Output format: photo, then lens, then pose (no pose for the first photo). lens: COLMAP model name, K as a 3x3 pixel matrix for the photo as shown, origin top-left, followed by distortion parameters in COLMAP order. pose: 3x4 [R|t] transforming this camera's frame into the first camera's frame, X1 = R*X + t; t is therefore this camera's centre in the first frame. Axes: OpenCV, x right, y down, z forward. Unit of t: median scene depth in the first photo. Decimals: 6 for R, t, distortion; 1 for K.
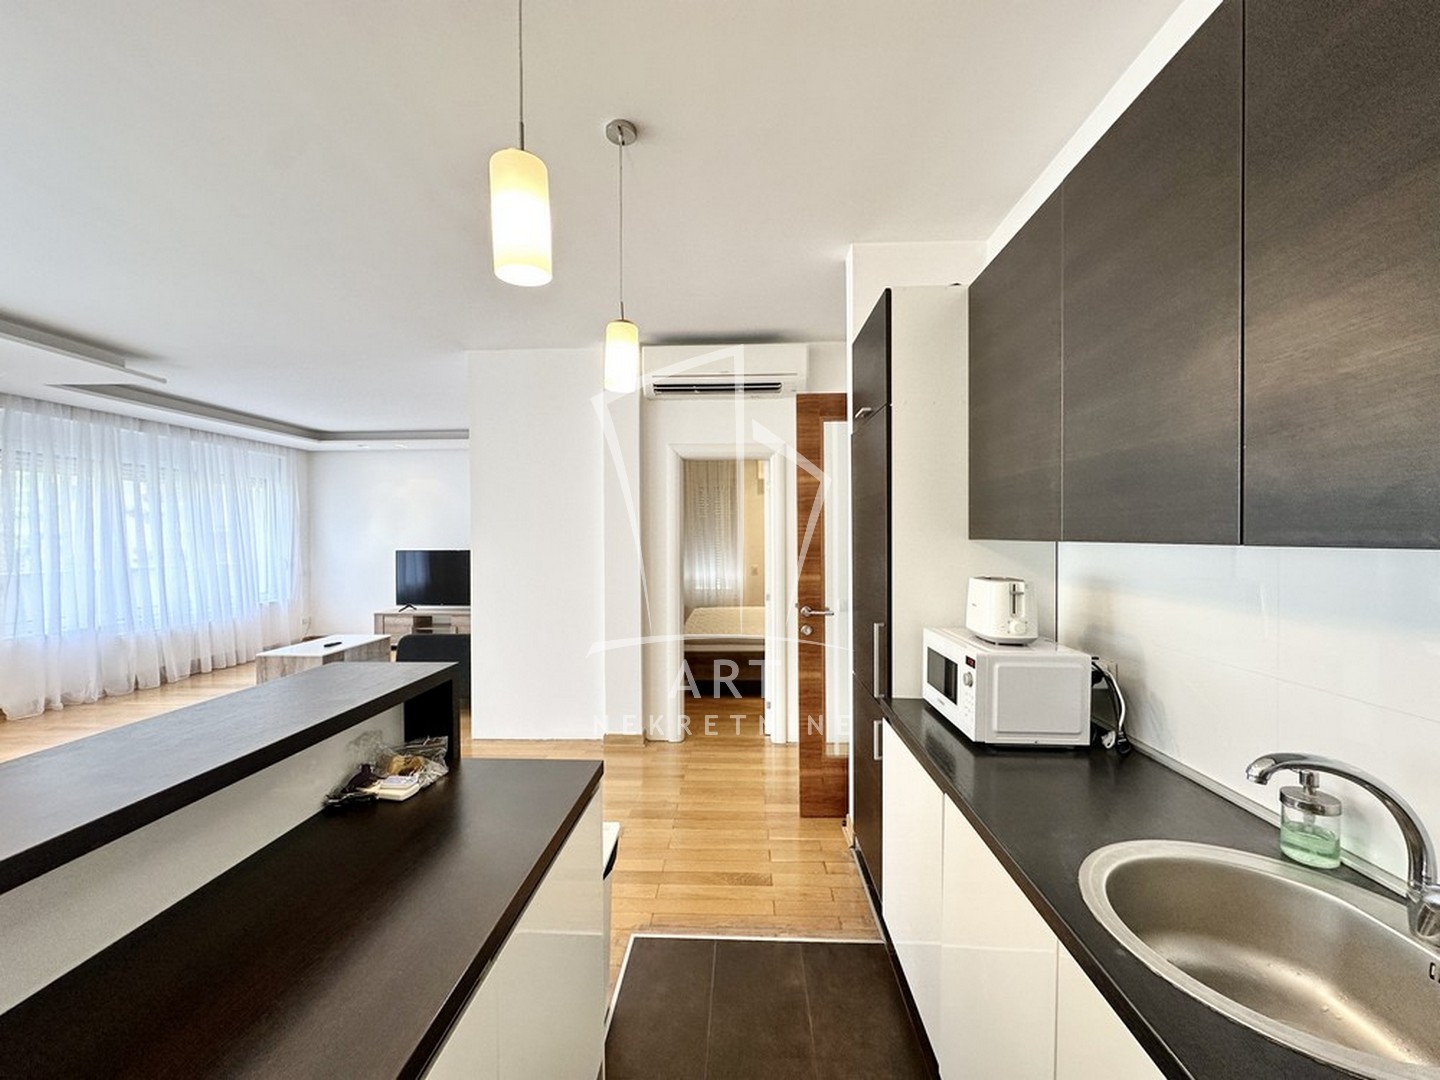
lens RADIAL K [[568.1, 0, 717.5], [0, 568.1, 542.7], [0, 0, 1]] dist [-0.008031, -0.000130]
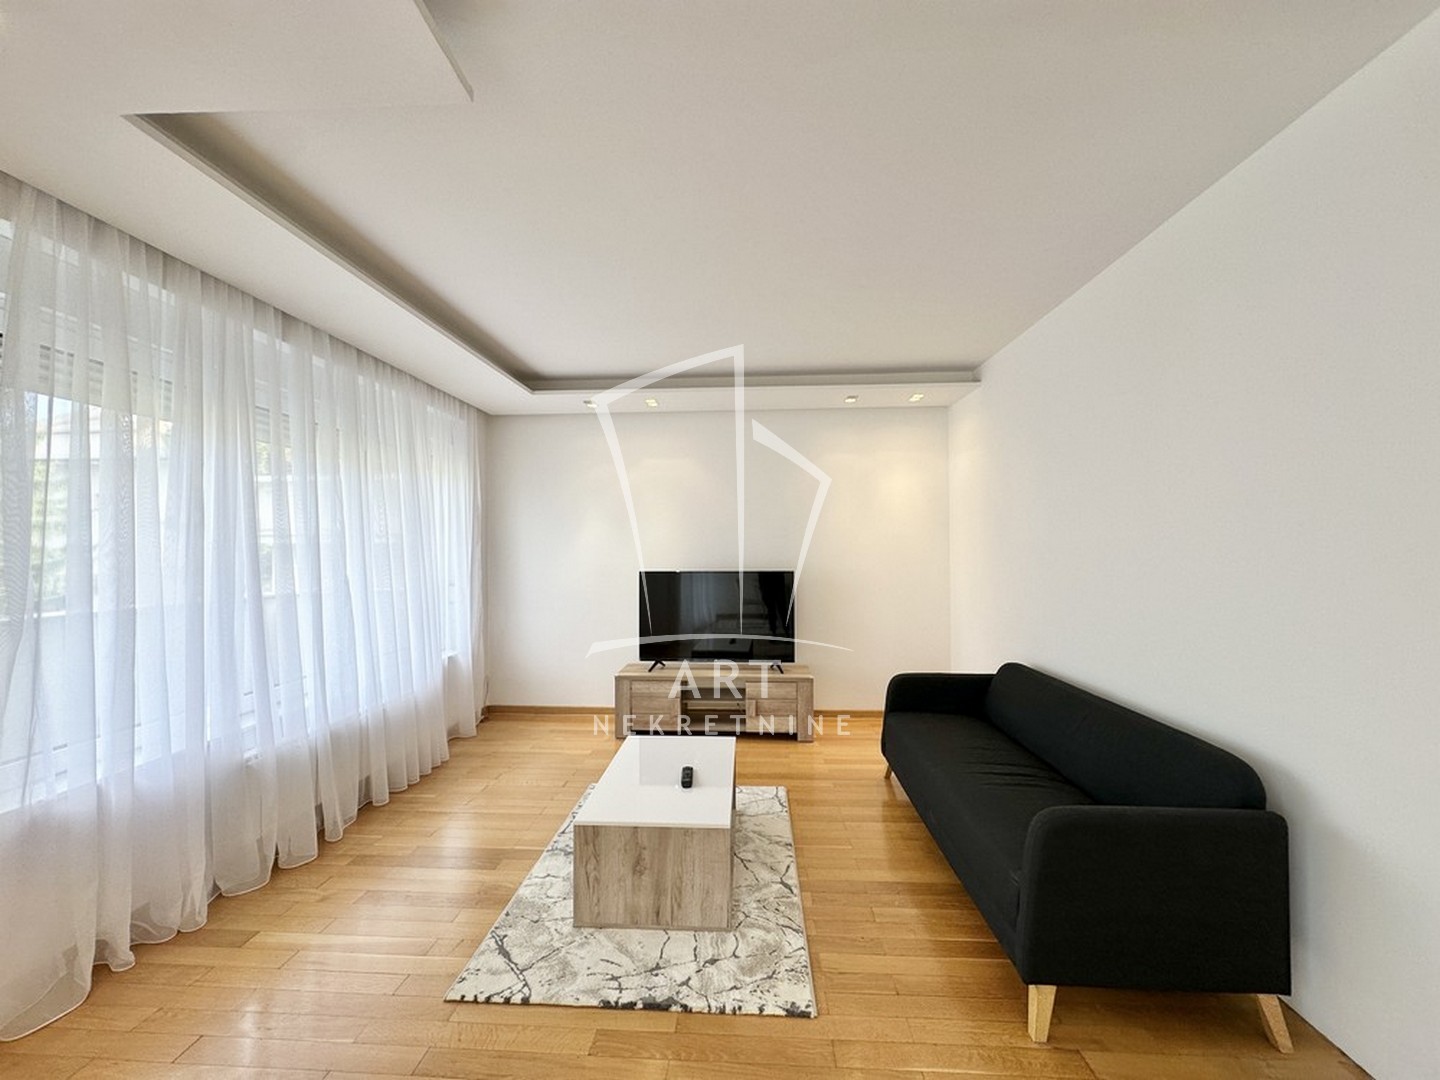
lens RADIAL K [[575.2, 0, 718.3], [0, 575.2, 538.6], [0, 0, 1]] dist [-0.002971, 0.000817]
pose [[0.999751, -0.004539, -0.021826, -0.652241], [0.003970, 0.999654, -0.026013, -0.008722], [0.021936, 0.025920, 0.999423, 0.519272]]
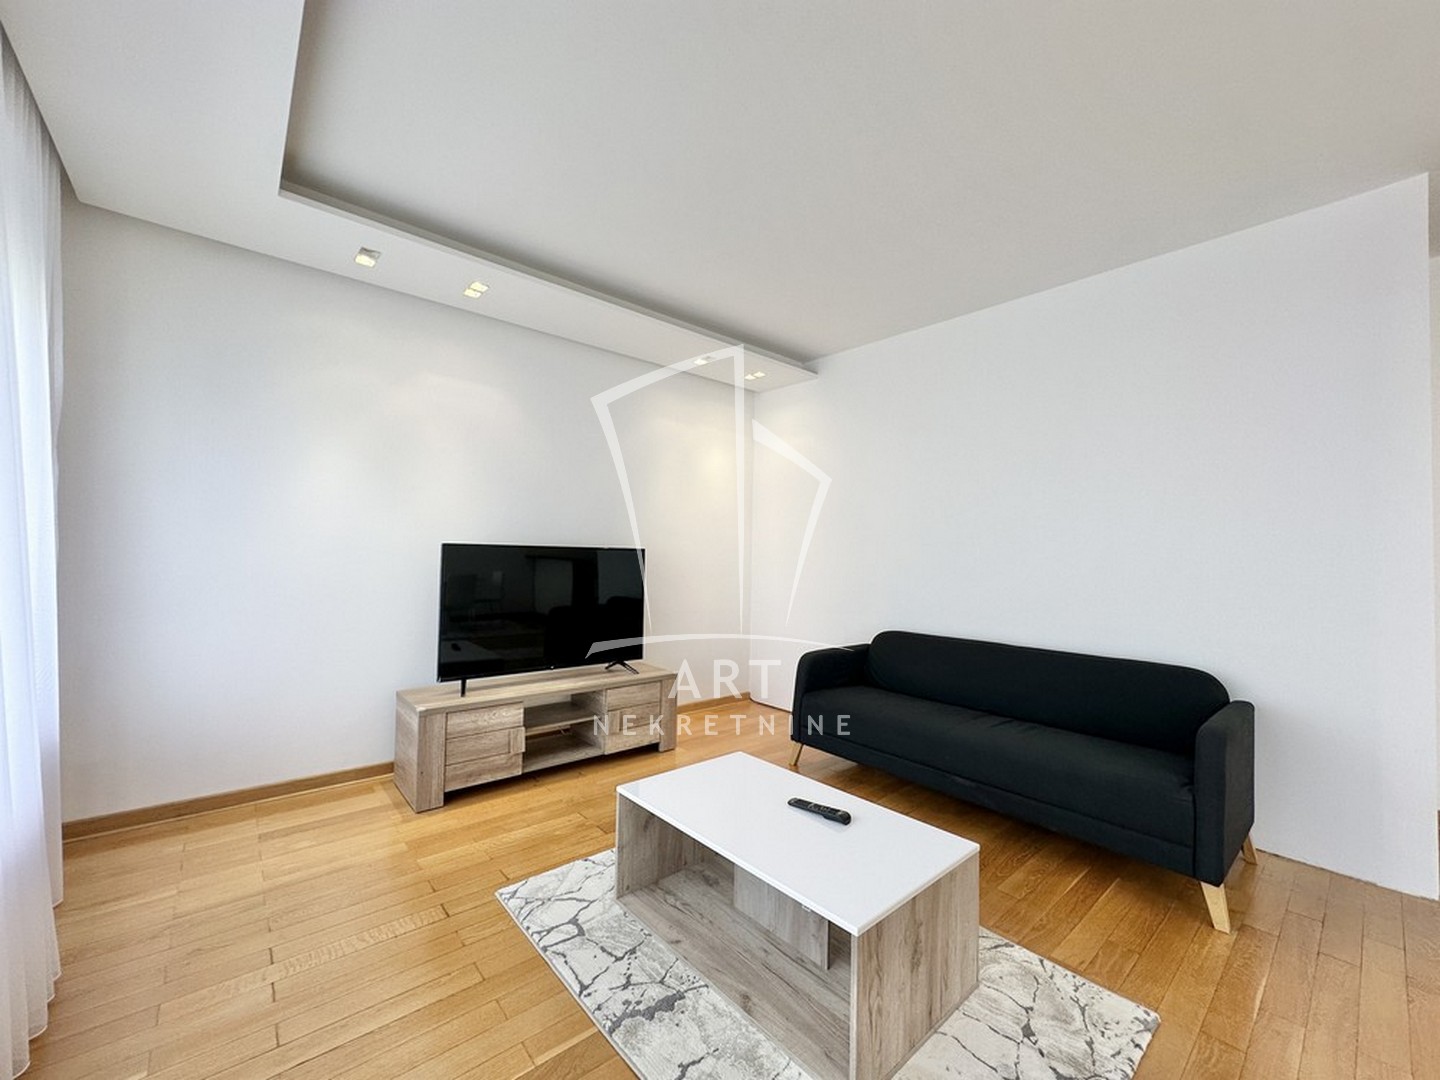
lens RADIAL K [[575.2, 0, 718.3], [0, 575.2, 538.6], [0, 0, 1]] dist [-0.002971, 0.000817]
pose [[0.730847, 0.035403, 0.681622, -0.979130], [-0.014564, 0.999235, -0.036284, 0.030501], [-0.682385, 0.016591, 0.730804, 0.799453]]
